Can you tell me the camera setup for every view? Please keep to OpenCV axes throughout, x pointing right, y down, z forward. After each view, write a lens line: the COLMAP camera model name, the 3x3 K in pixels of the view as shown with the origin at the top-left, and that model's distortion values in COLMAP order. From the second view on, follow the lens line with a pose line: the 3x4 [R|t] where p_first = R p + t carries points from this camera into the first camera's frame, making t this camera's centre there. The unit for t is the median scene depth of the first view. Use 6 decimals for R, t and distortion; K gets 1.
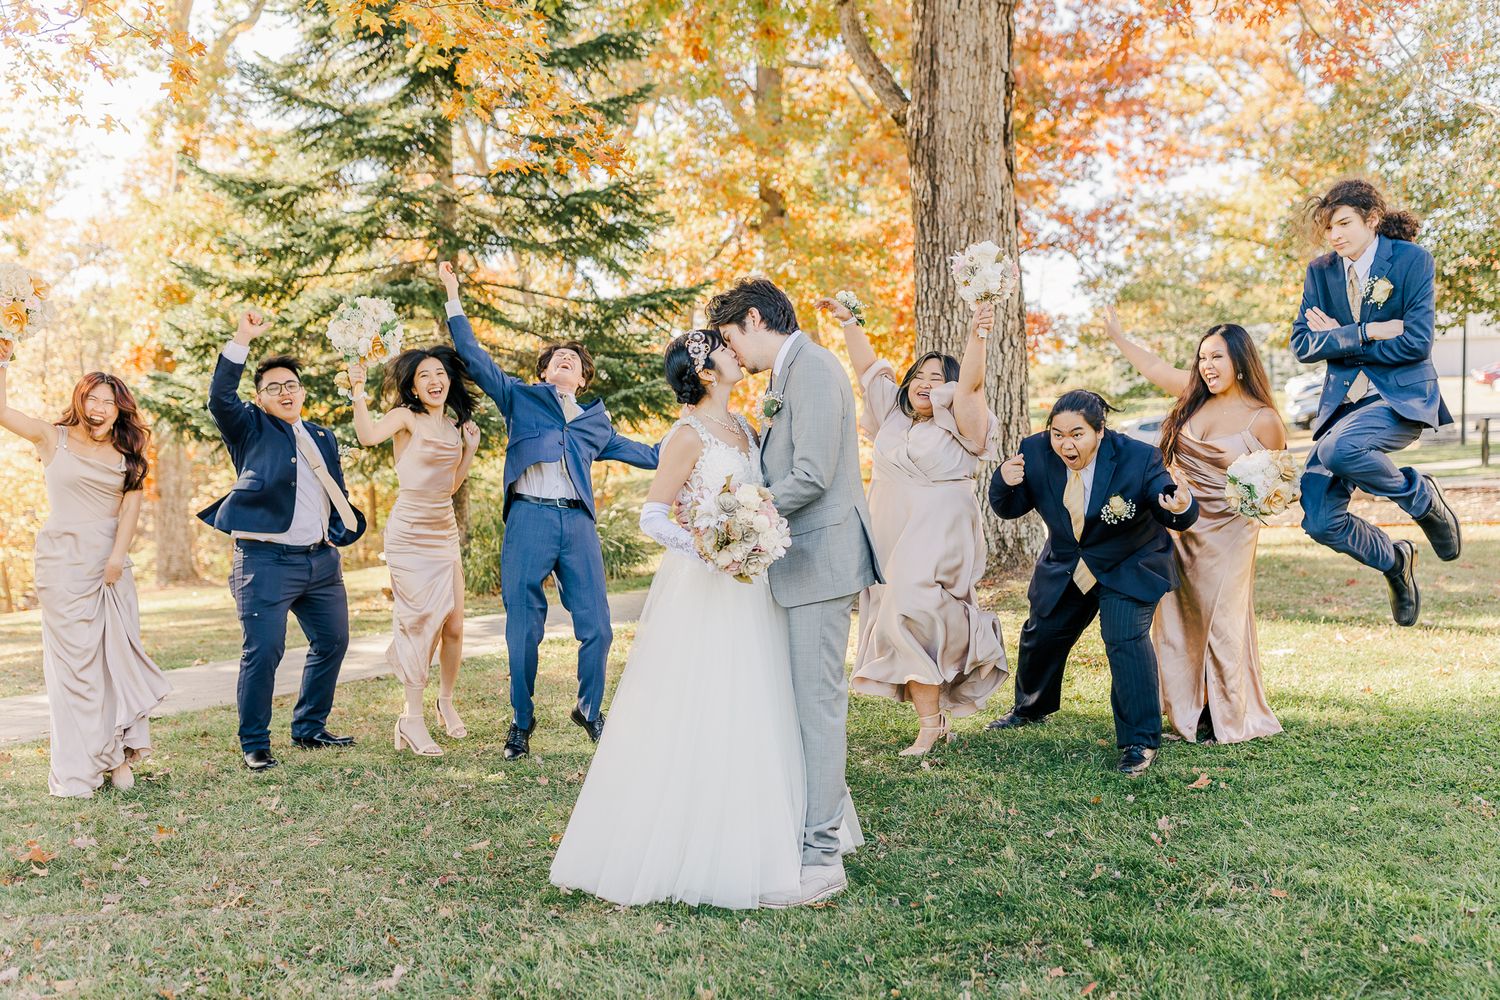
lens RADIAL K [[1376.6, 0, 730.9], [0, 1376.6, 520.5], [0, 0, 1]] dist [0.004107, 0.006555]
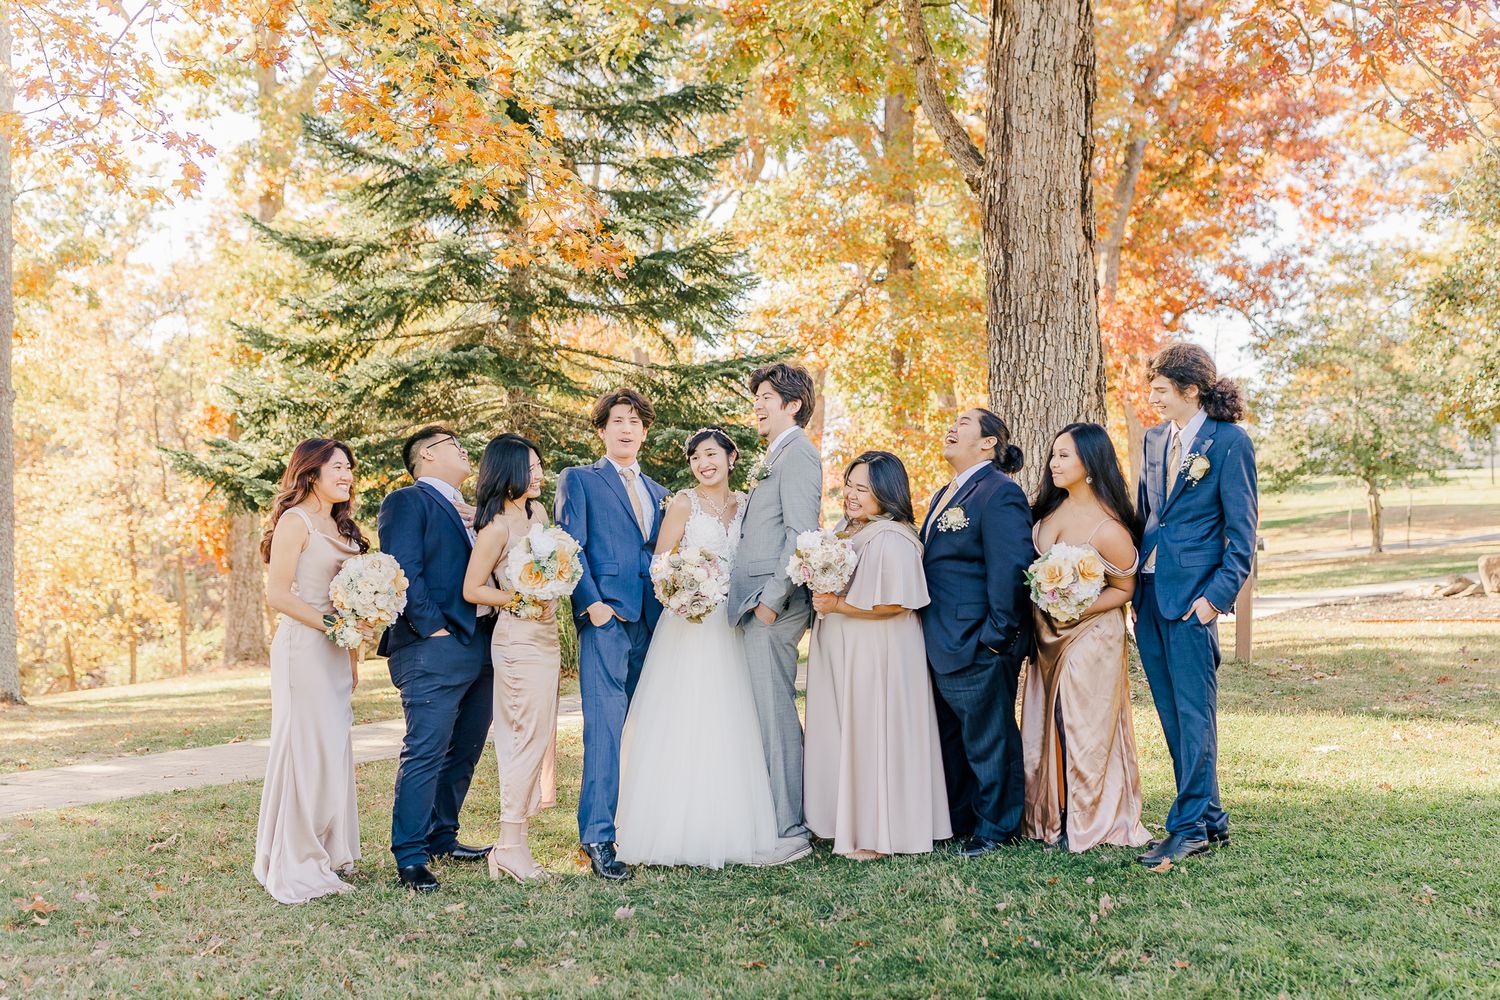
lens RADIAL K [[1619.9, 0, 834.1], [0, 1619.9, 564.9], [0, 0, 1]] dist [0.014656, -0.016197]
pose [[0.998279, 0.015465, -0.056560, 0.078173], [-0.016925, 0.999534, -0.025420, 0.001567], [0.056141, 0.026333, 0.998076, -0.097872]]
